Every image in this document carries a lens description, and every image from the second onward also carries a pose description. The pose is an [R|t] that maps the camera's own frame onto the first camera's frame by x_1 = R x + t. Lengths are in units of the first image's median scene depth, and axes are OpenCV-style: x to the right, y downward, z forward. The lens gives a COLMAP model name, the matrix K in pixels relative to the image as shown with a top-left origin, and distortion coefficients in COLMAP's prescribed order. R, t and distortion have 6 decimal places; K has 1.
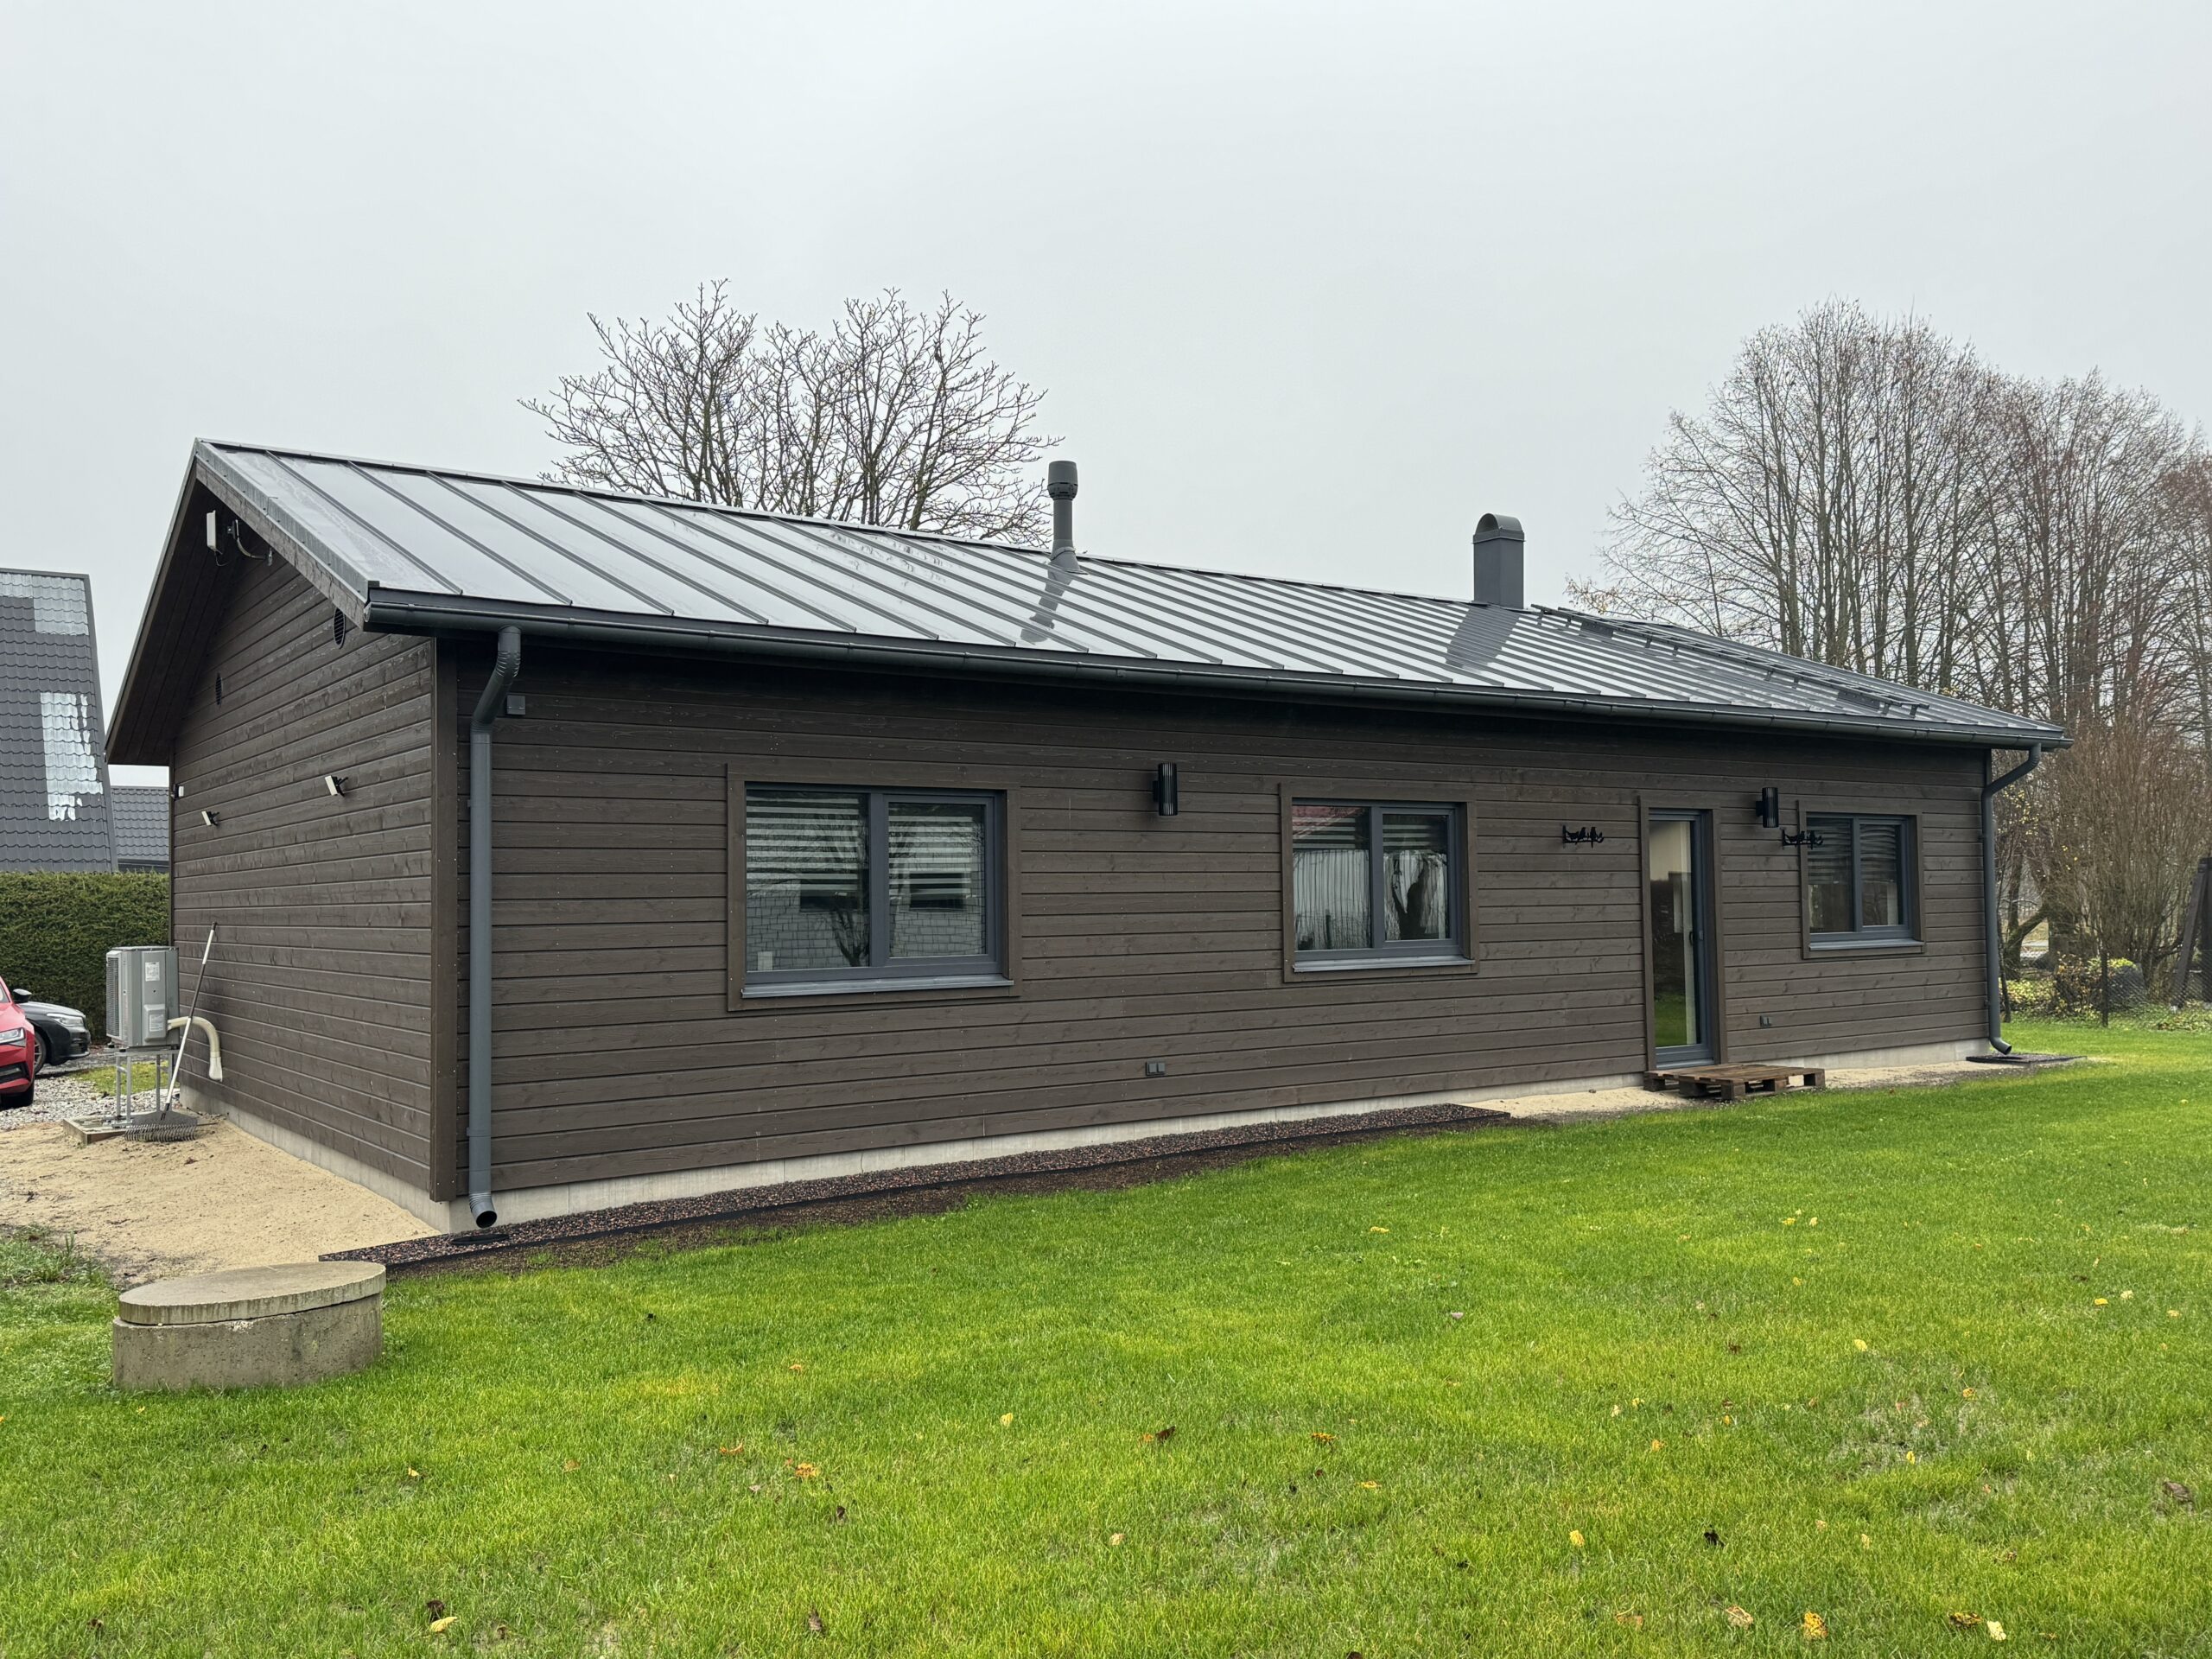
lens RADIAL K [[1784.3, 0, 1106.0], [0, 1784.3, 829.5], [0, 0, 1]] dist [0.079334, -0.001590]
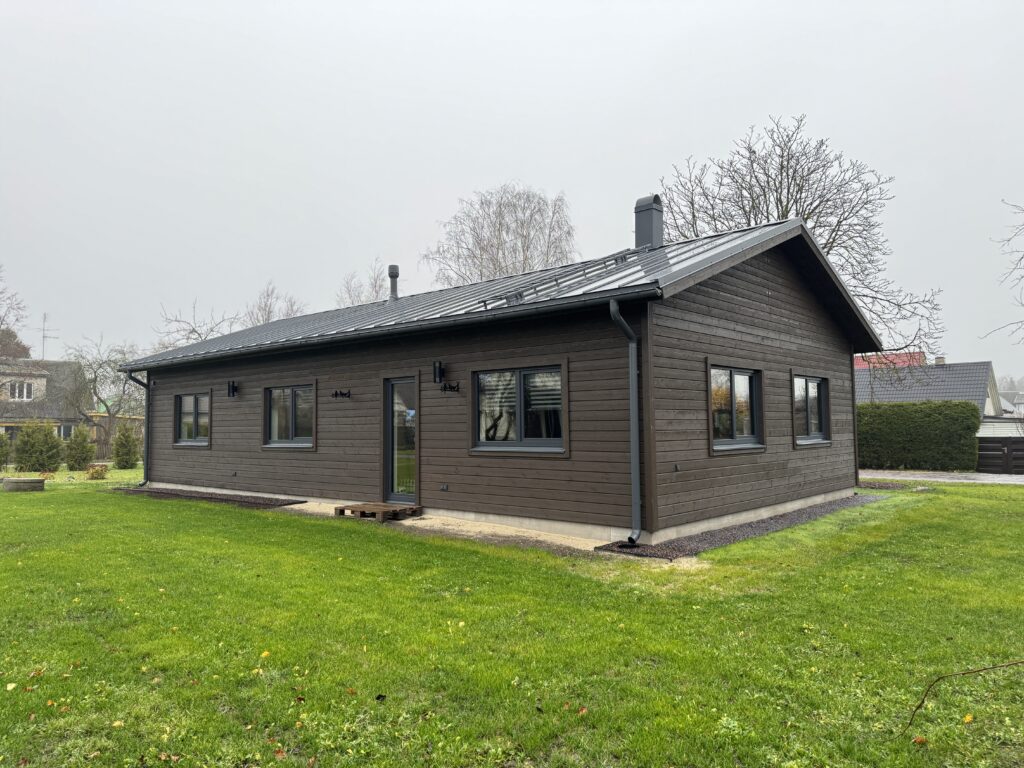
lens RADIAL K [[728.7, 0, 512.0], [0, 728.7, 384.0], [0, 0, 1]] dist [0.058604, -0.003525]
pose [[0.246782, -0.047302, -0.967916, 1.250498], [0.039759, 0.998461, -0.038658, 0.035635], [0.968255, -0.028944, 0.248283, 0.991070]]
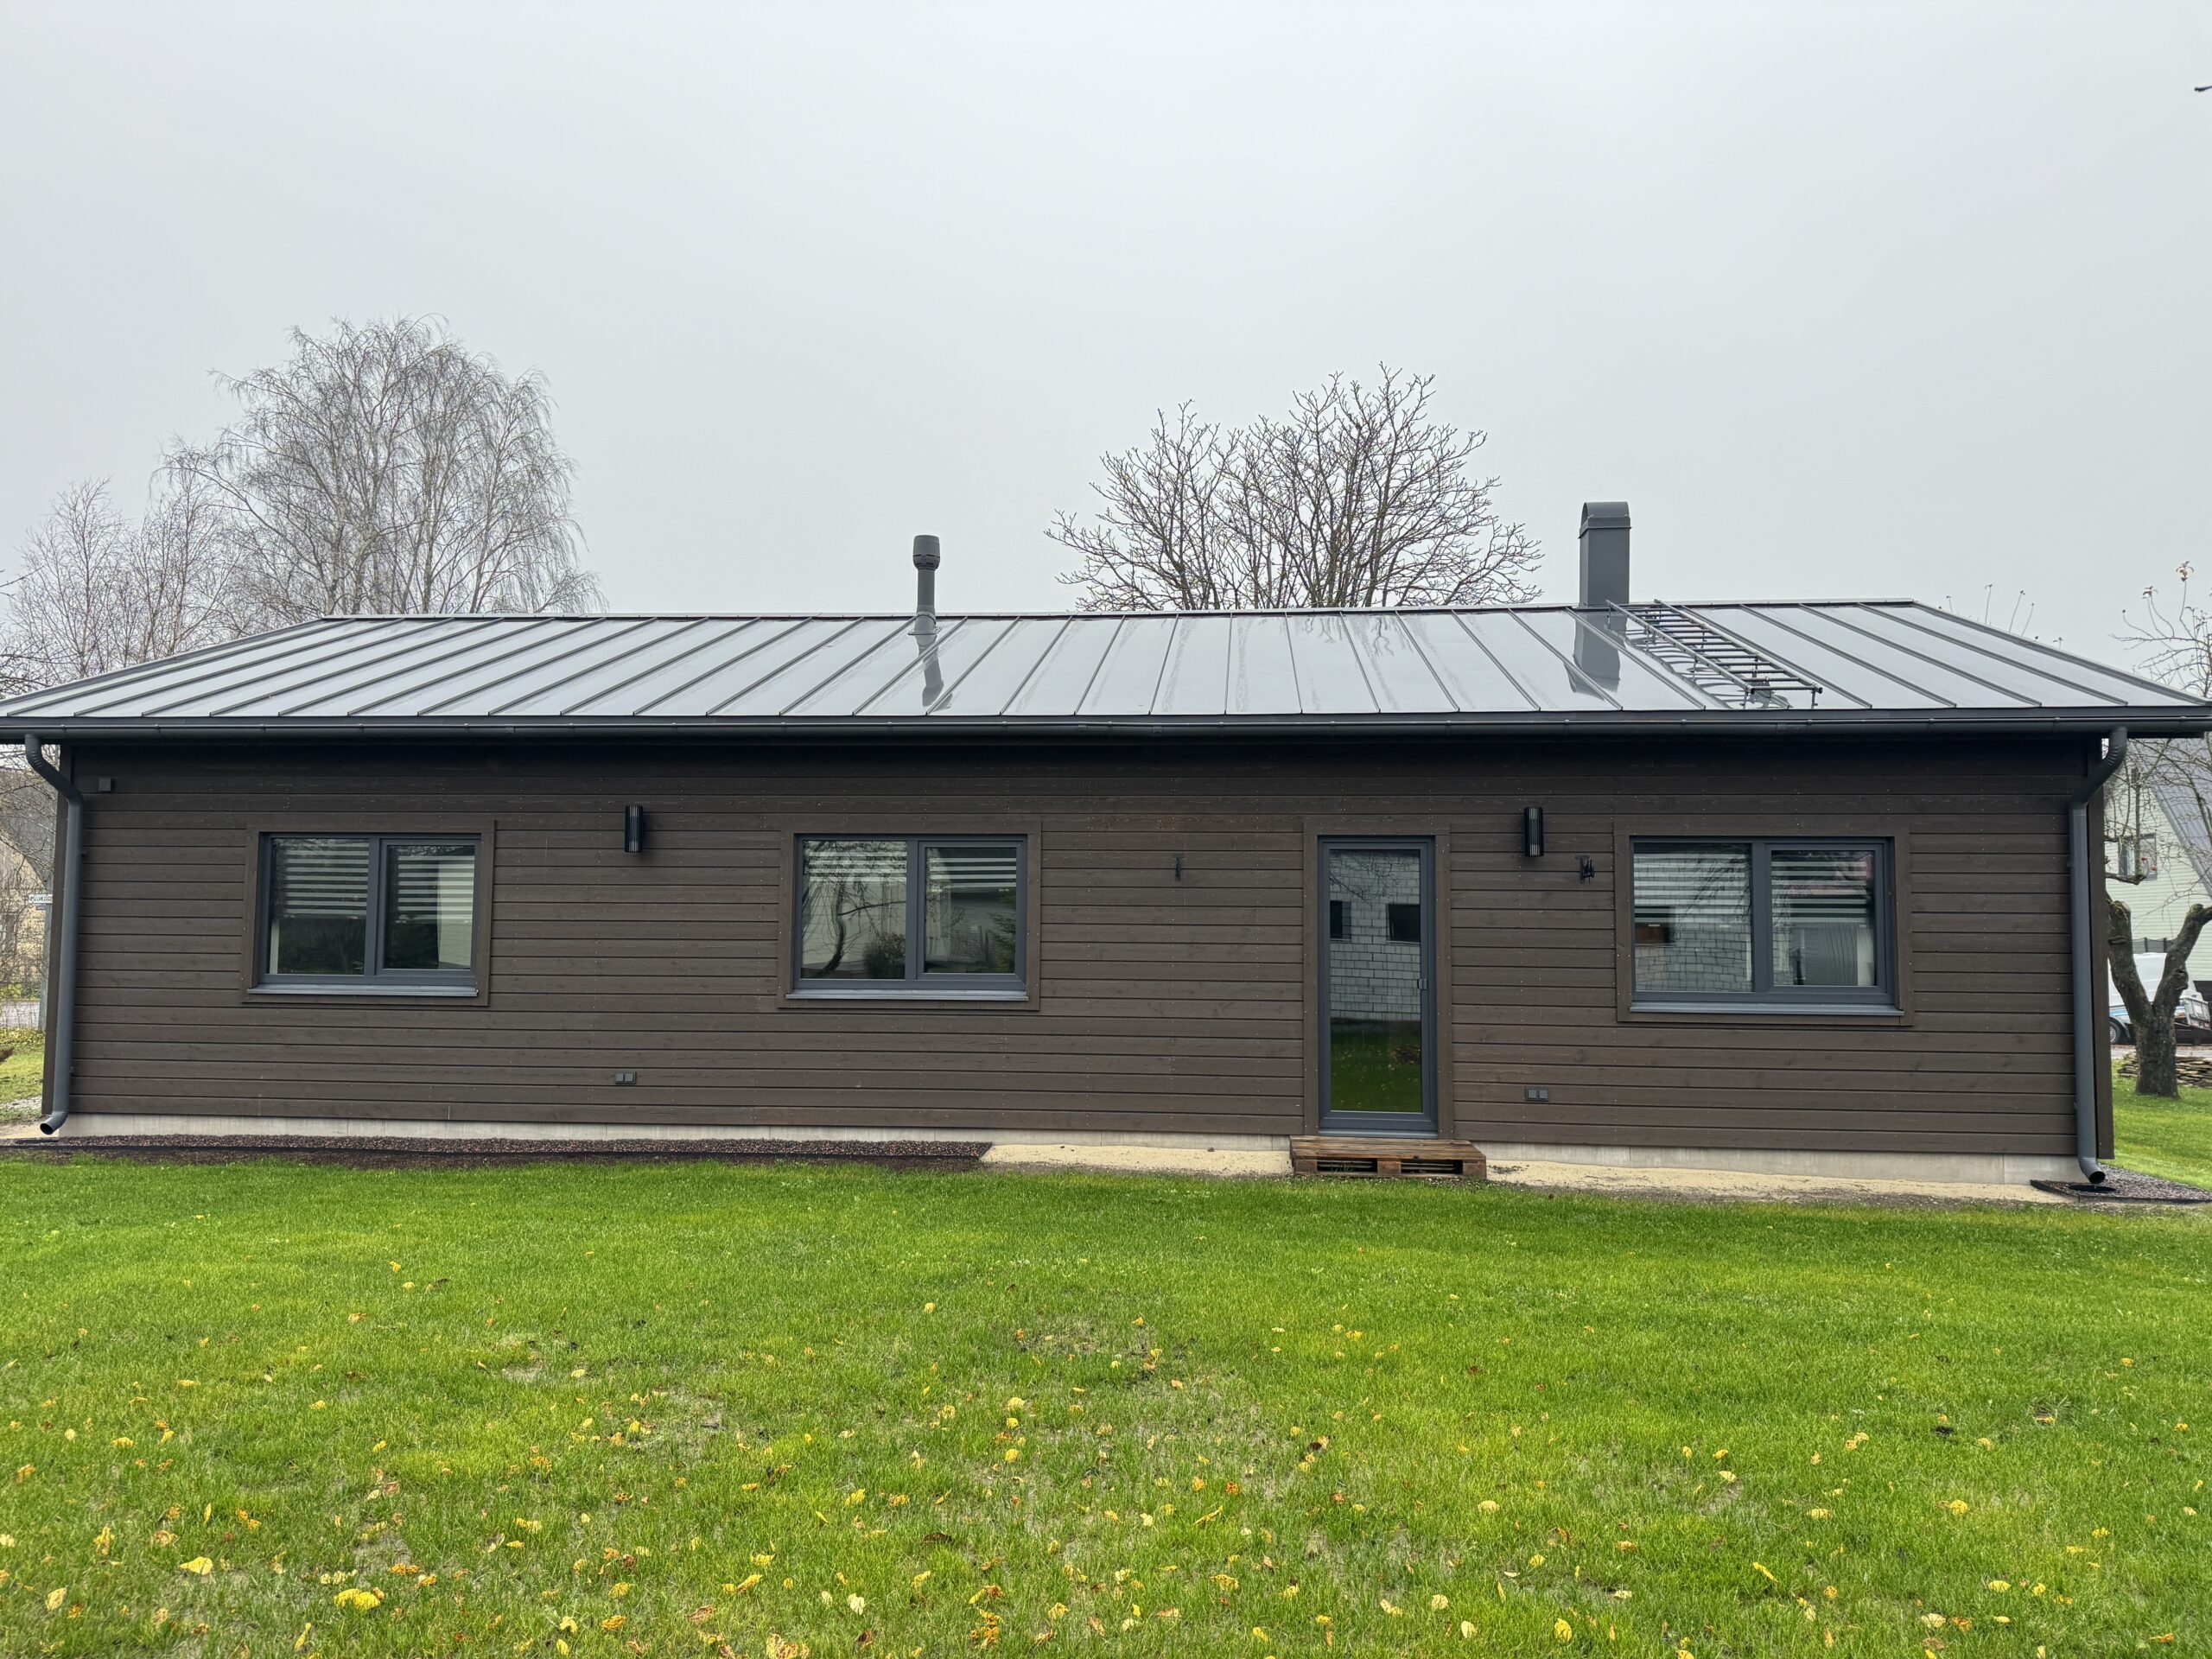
lens RADIAL K [[1574.1, 0, 1106.0], [0, 1574.1, 829.5], [0, 0, 1]] dist [0.058604, -0.003525]
pose [[0.757871, -0.027035, -0.651844, 0.770764], [0.005322, 0.999364, -0.035261, 0.012334], [0.652383, 0.023254, 0.757533, 0.368355]]
